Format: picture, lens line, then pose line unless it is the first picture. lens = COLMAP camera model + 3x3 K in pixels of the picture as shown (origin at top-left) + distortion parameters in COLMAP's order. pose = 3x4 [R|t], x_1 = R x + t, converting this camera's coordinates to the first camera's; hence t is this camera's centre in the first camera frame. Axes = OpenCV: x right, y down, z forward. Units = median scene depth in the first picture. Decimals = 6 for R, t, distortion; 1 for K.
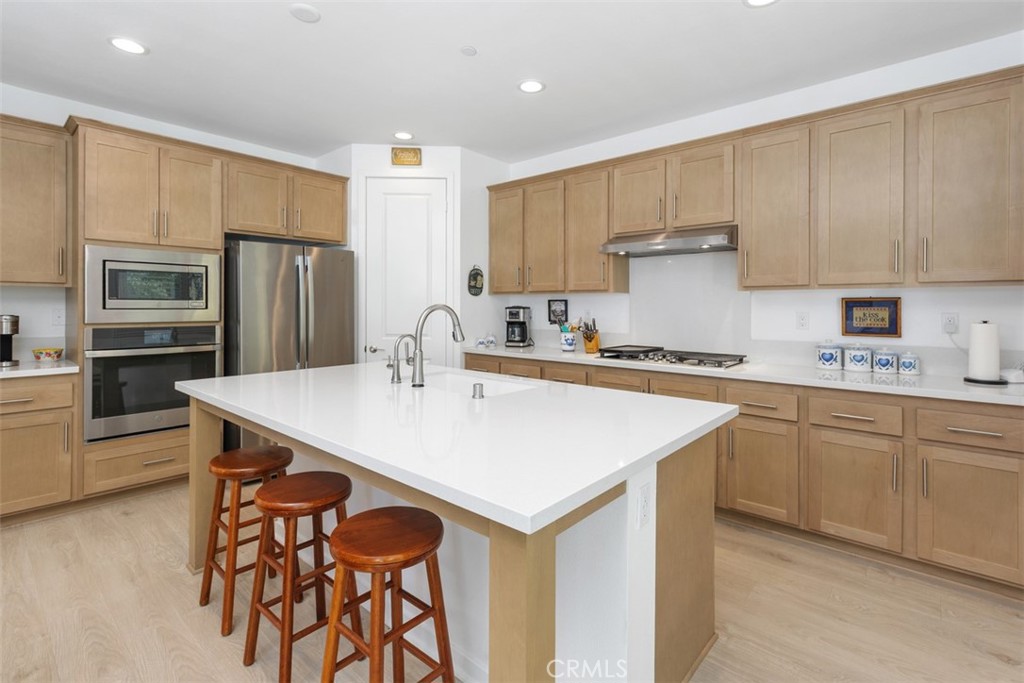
lens RADIAL K [[473.2, 0, 498.3], [0, 473.2, 309.5], [0, 0, 1]] dist [0.002358, -0.001056]
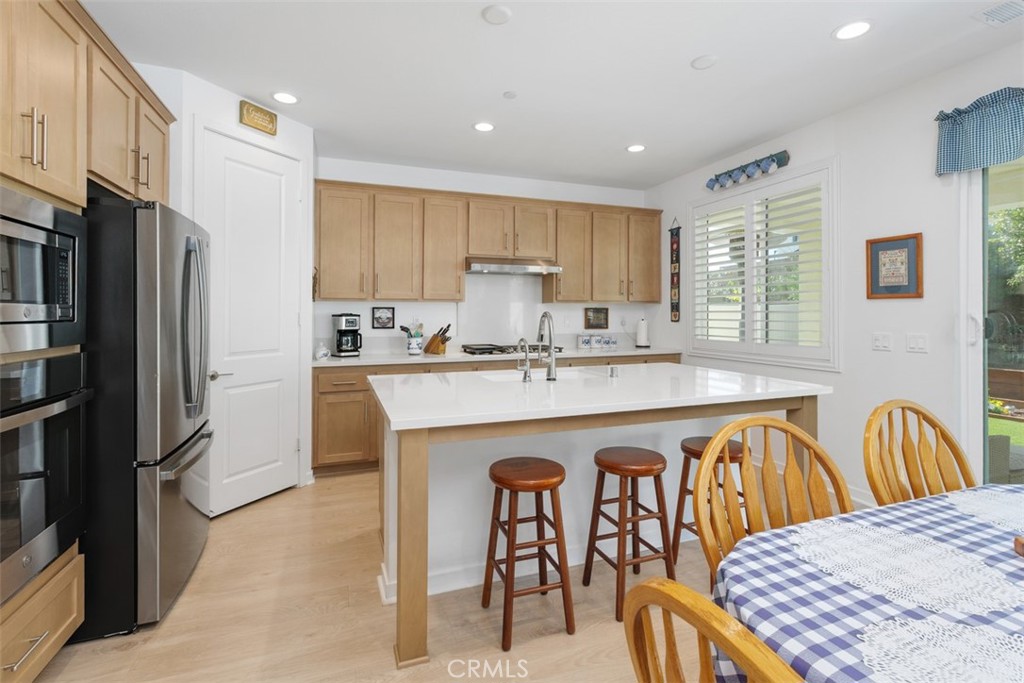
lens RADIAL K [[473.2, 0, 506.8], [0, 473.2, 313.3], [0, 0, 1]] dist [0.002358, -0.001056]
pose [[0.470780, -0.004256, 0.882241, -0.686455], [0.008137, 0.999967, 0.000481, -0.005846], [-0.882213, 0.006952, 0.470799, 0.290771]]
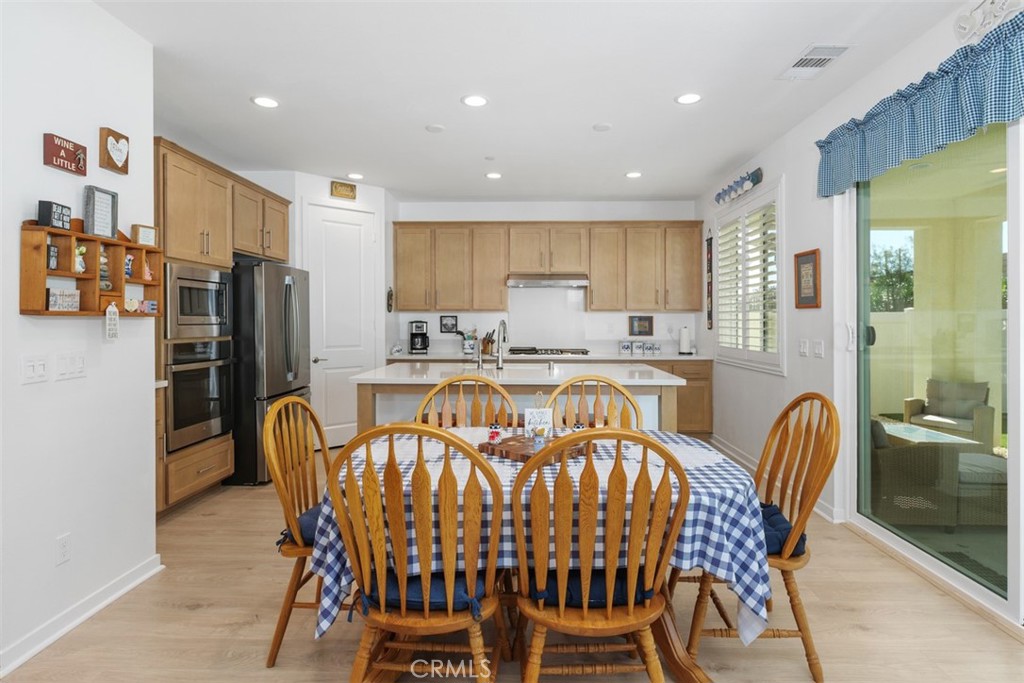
lens RADIAL K [[541.0, 0, 509.4], [0, 541.0, 331.7], [0, 0, 1]] dist [-0.000149, -0.000083]
pose [[0.771129, -0.015962, 0.636479, -0.727844], [0.005428, 0.999814, 0.018498, -0.003587], [-0.636656, -0.010810, 0.771072, -0.268842]]
